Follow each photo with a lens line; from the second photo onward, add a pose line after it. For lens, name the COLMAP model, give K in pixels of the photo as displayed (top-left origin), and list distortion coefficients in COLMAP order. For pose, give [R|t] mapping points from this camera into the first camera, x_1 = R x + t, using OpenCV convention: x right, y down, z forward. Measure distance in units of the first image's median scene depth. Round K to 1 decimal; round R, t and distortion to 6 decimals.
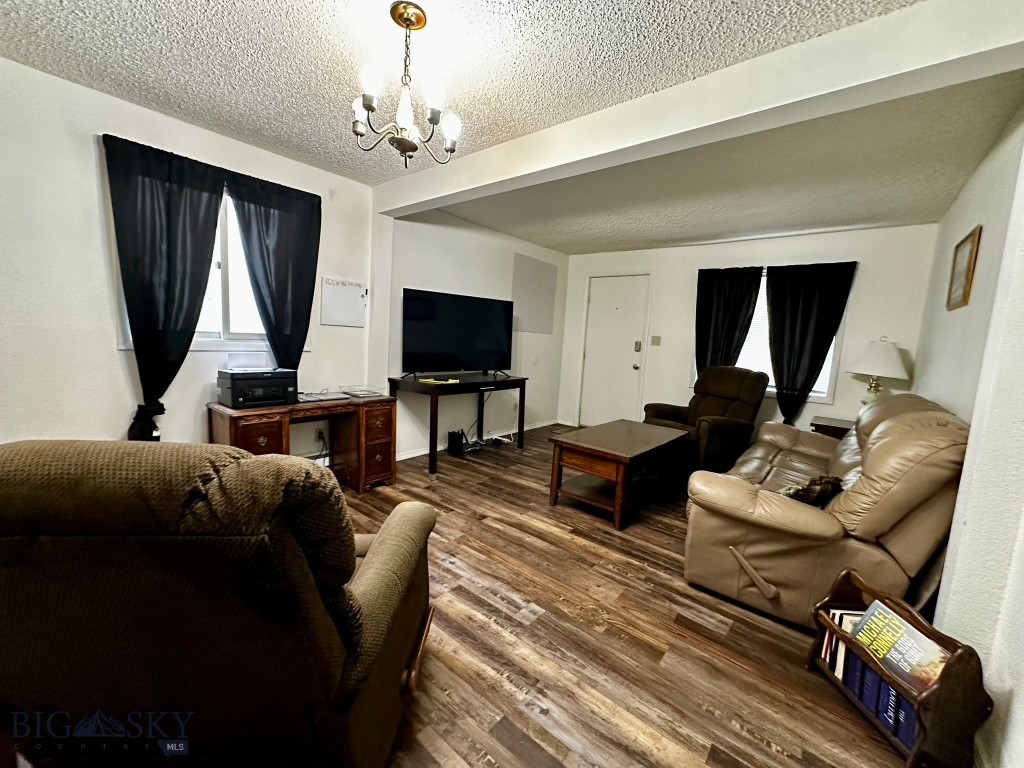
lens RADIAL K [[406.3, 0, 511.3], [0, 406.3, 377.8], [0, 0, 1]] dist [-0.004194, -0.000202]
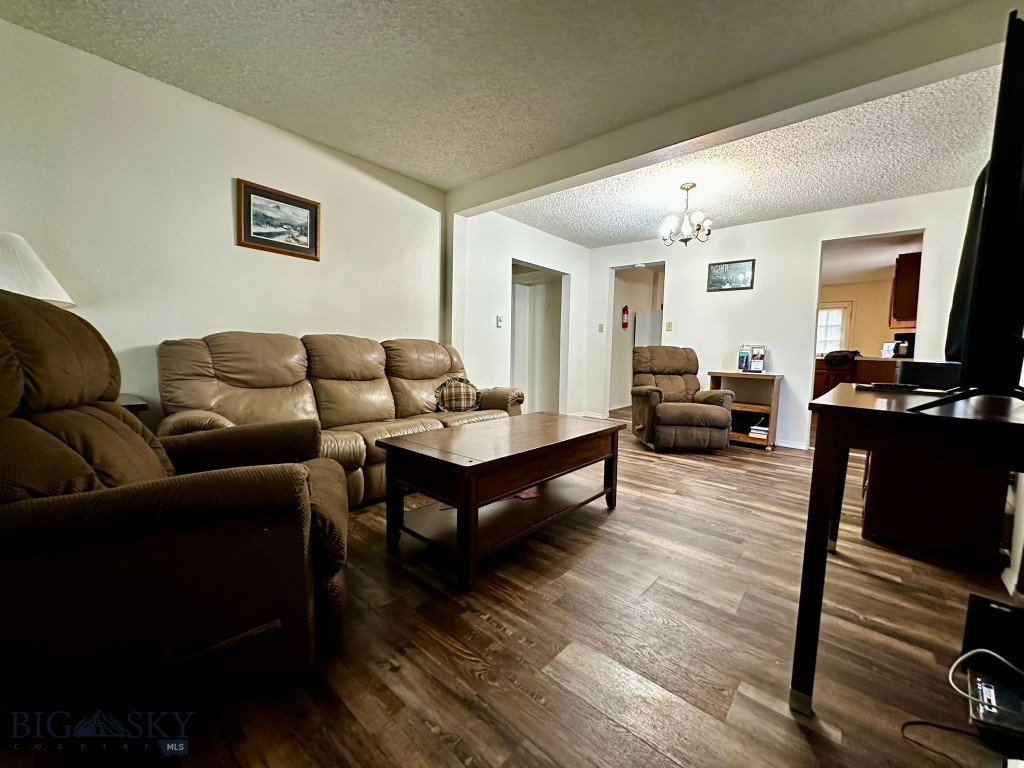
lens RADIAL K [[406.3, 0, 510.9], [0, 406.3, 382.5], [0, 0, 1]] dist [-0.004194, -0.000202]
pose [[-0.995553, -0.092257, 0.019064, 0.275677], [-0.086897, 0.977465, 0.192381, -0.054971], [-0.036383, 0.189869, -0.981135, 1.579019]]
